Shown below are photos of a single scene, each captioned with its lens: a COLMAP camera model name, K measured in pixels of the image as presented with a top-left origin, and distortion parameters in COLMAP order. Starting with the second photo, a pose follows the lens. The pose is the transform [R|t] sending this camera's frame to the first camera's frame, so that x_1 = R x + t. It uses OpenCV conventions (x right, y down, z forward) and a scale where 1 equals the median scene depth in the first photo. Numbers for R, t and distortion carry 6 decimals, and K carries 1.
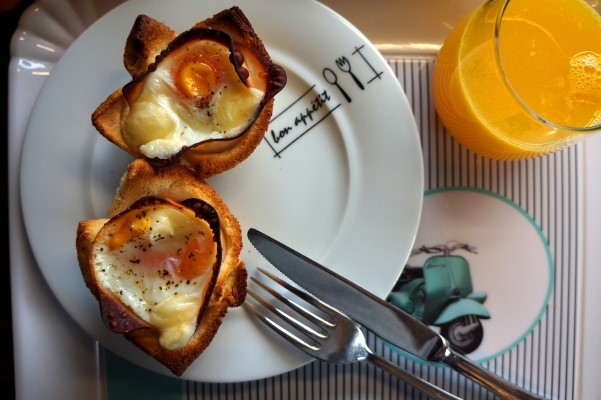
lens RADIAL K [[463.6, 0, 300.5], [0, 463.6, 200.0], [0, 0, 1]] dist [-0.006023, 0.167572]
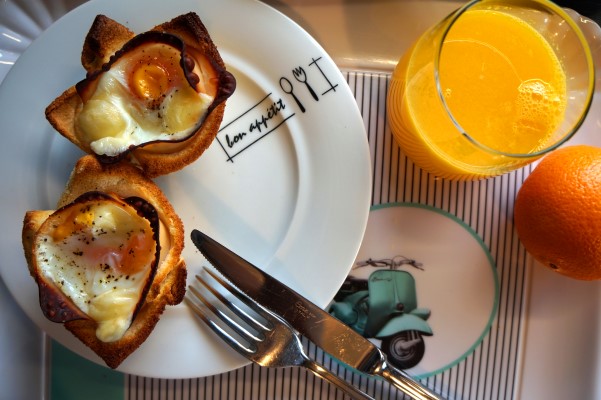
lens RADIAL K [[463.6, 0, 300.5], [0, 463.6, 200.0], [0, 0, 1]] dist [-0.006023, 0.167572]
pose [[0.996724, 0.070127, -0.040287, 0.165931], [-0.070061, 0.997538, 0.003038, -0.023772], [0.040401, -0.000205, 0.999184, -0.014682]]
